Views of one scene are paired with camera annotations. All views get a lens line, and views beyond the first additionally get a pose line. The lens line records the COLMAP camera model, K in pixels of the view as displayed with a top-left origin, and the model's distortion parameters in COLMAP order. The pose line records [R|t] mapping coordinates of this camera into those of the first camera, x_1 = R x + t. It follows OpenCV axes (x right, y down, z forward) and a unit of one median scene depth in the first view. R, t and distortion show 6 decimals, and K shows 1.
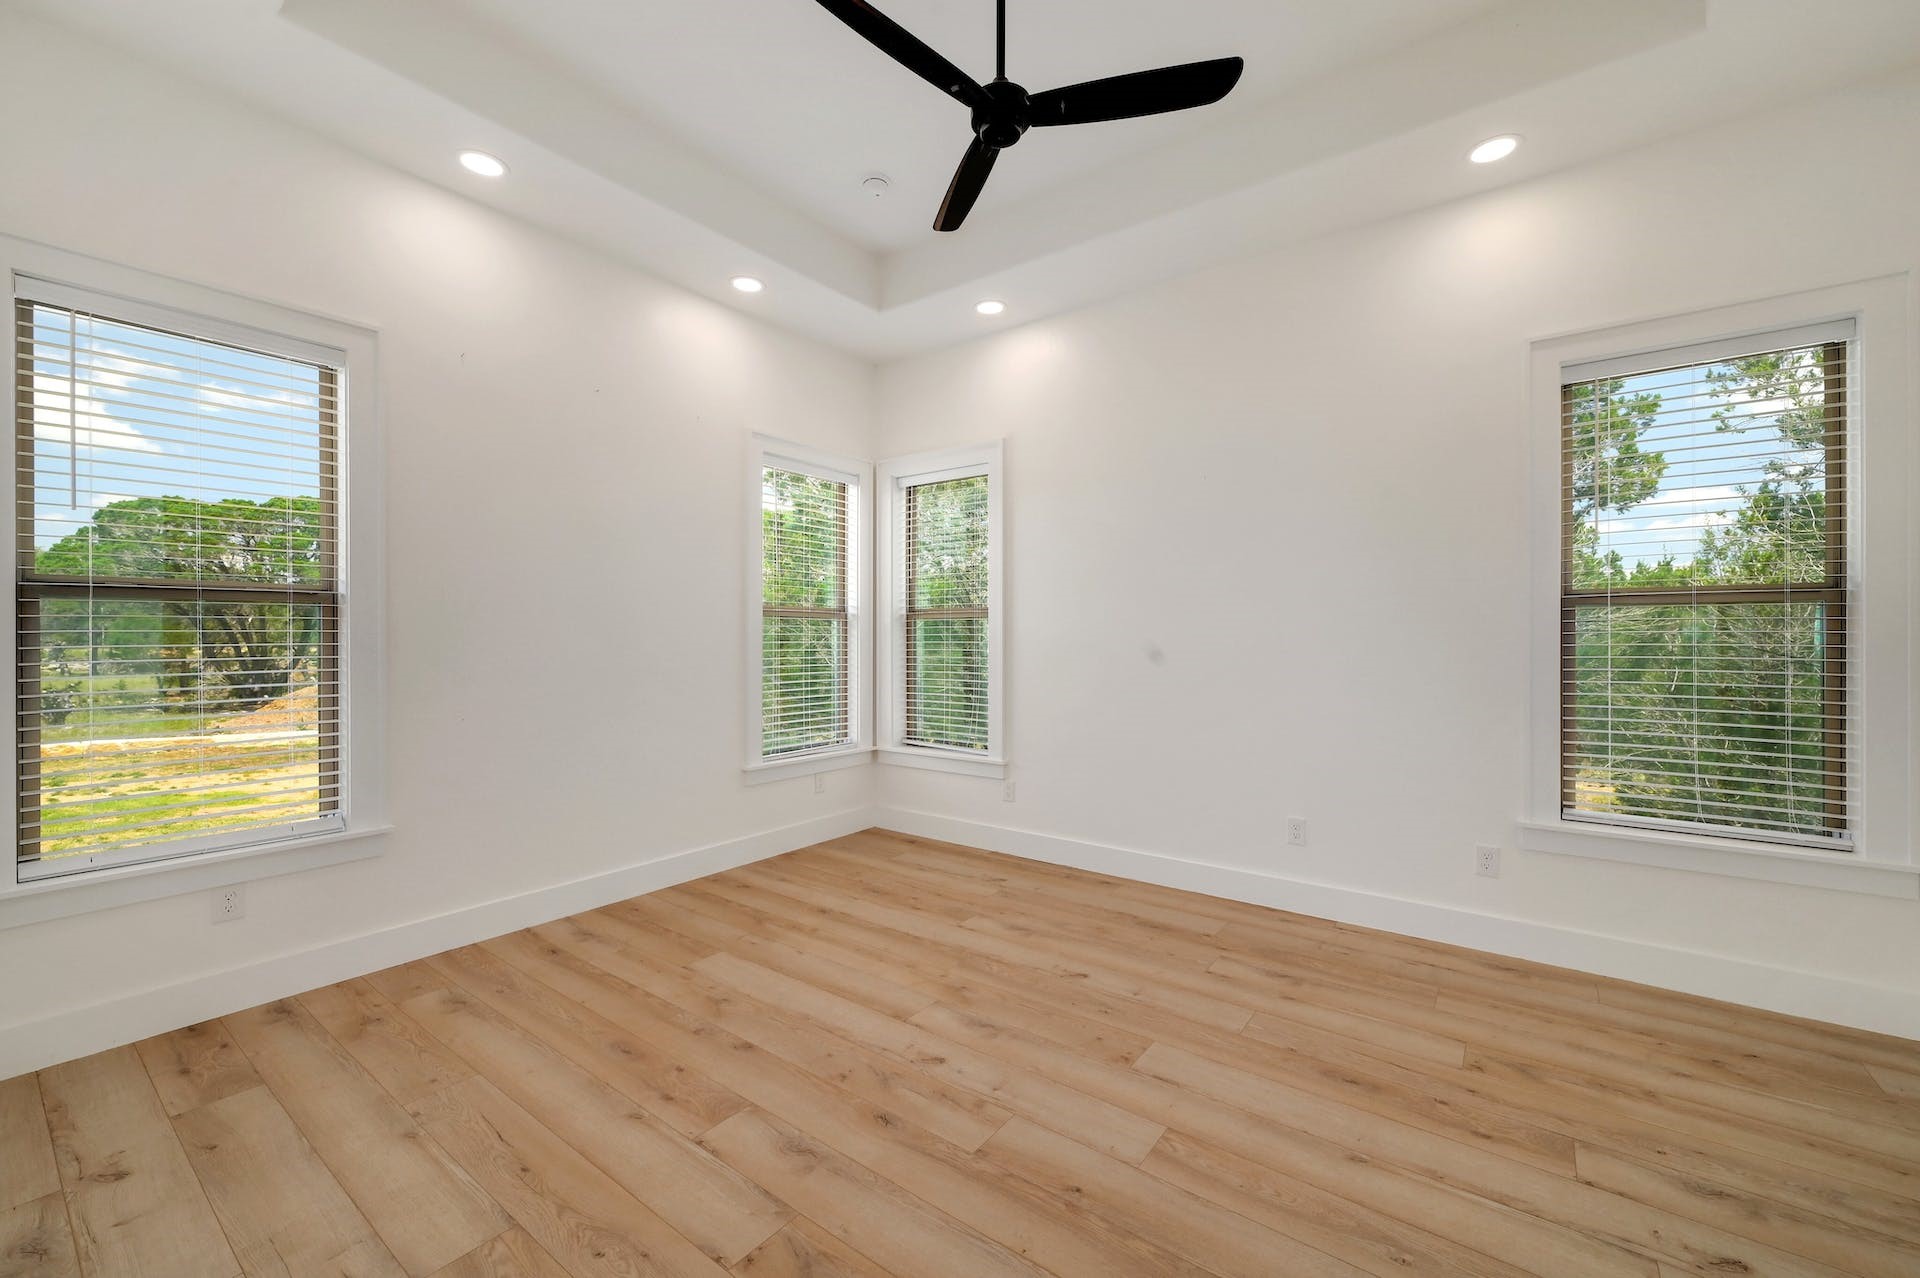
lens RADIAL K [[766.9, 0, 958.2], [0, 766.9, 636.6], [0, 0, 1]] dist [-0.001556, -0.000432]
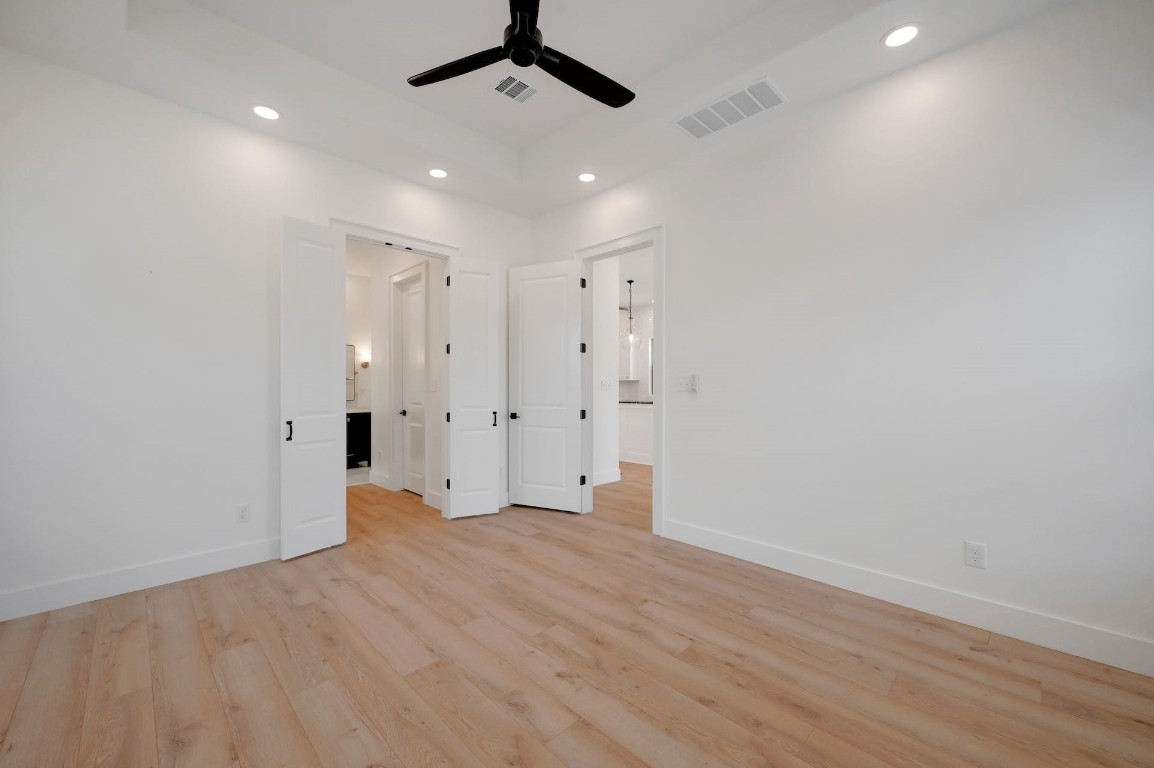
lens RADIAL K [[460.9, 0, 575.9], [0, 460.9, 382.6], [0, 0, 1]] dist [-0.001556, -0.000432]
pose [[-0.988889, 0.001425, 0.148649, -0.194998], [0.001160, 0.999998, -0.001869, 0.001037], [-0.148651, -0.001676, -0.988888, 1.966531]]
